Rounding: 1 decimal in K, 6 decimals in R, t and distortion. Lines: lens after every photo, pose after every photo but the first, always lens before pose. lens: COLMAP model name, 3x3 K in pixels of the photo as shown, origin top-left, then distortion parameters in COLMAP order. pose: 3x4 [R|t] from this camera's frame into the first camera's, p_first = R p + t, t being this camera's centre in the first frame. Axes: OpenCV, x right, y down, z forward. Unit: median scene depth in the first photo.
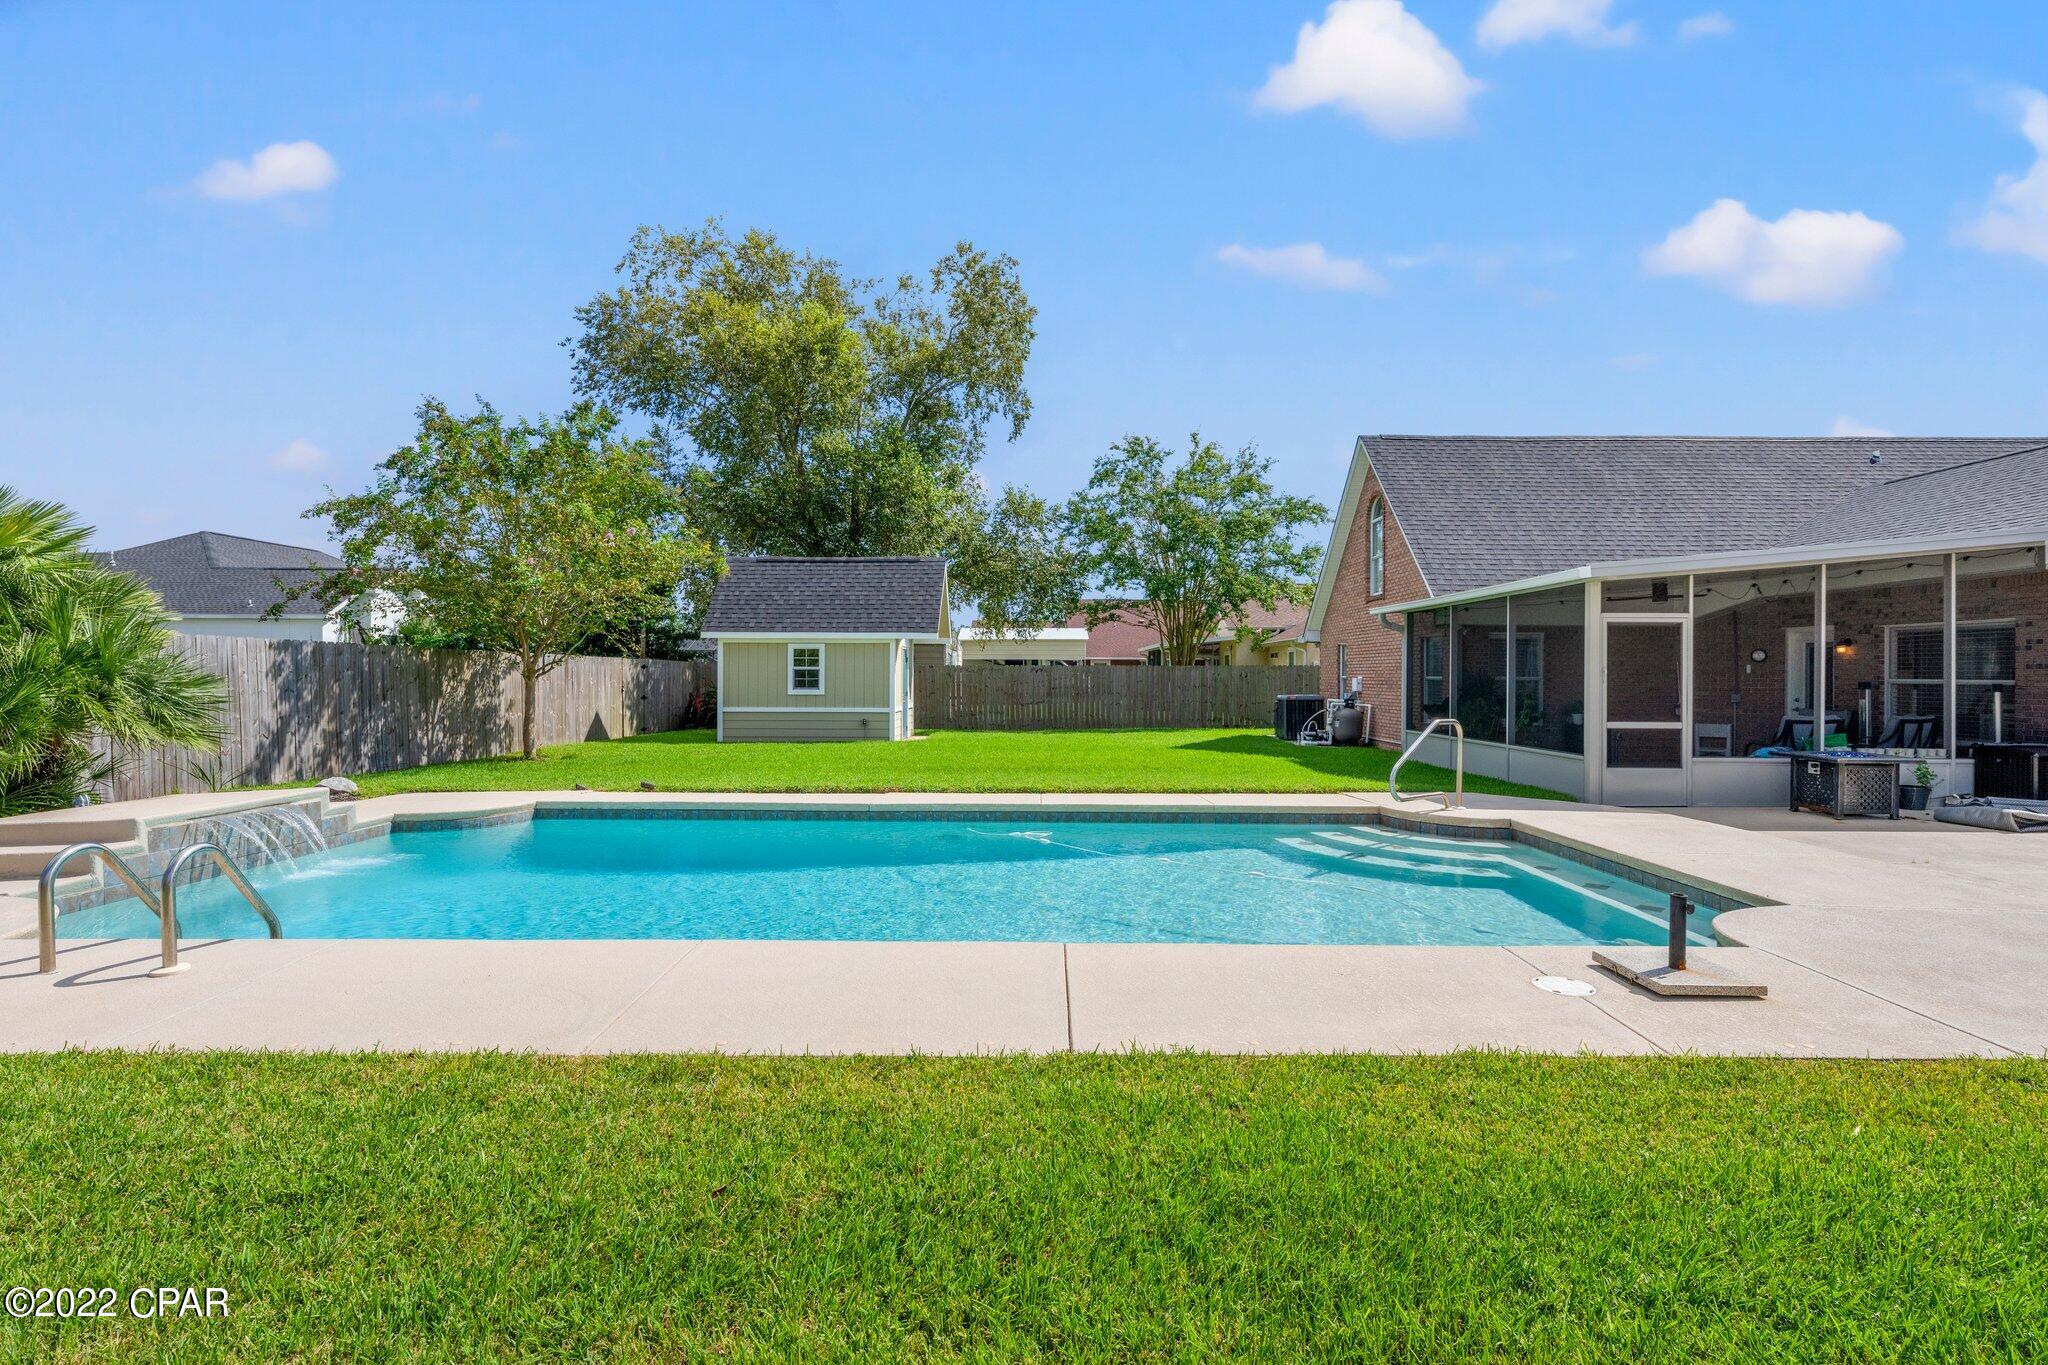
lens RADIAL K [[967.1, 0, 1024.0], [0, 967.1, 682.5], [0, 0, 1]] dist [-0.005319, -0.000357]
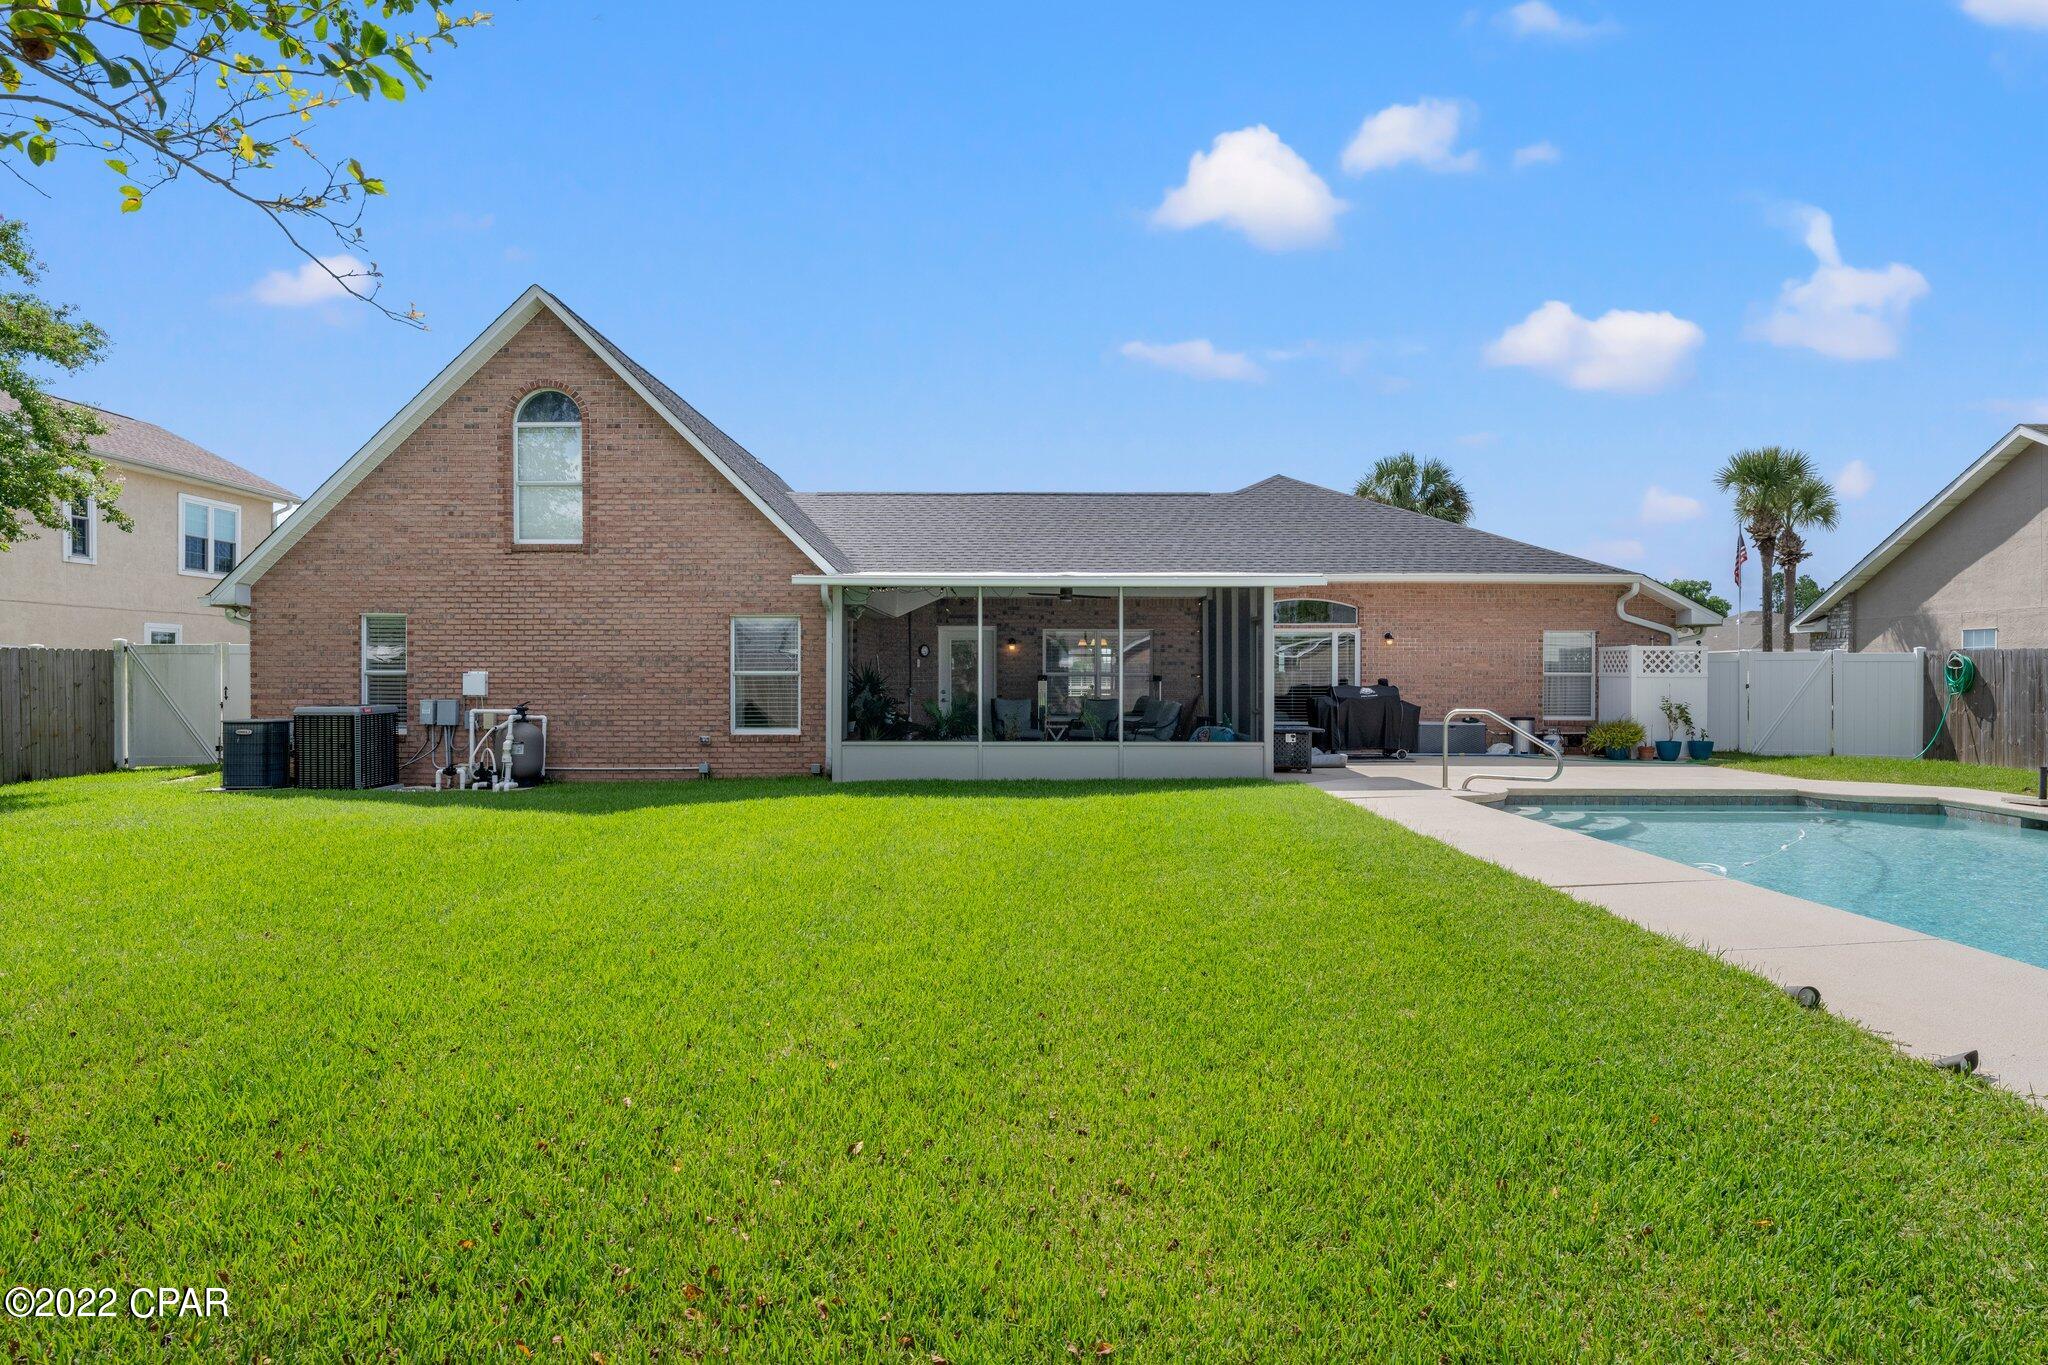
lens RADIAL K [[1225.8, 0, 1024.0], [0, 1225.8, 682.5], [0, 0, 1]] dist [0.001377, 0.000008]
pose [[-0.022005, -0.011867, 0.999687, -0.587390], [0.005972, 0.999910, 0.012001, -0.008425], [-0.999740, 0.006234, -0.021933, 0.910522]]
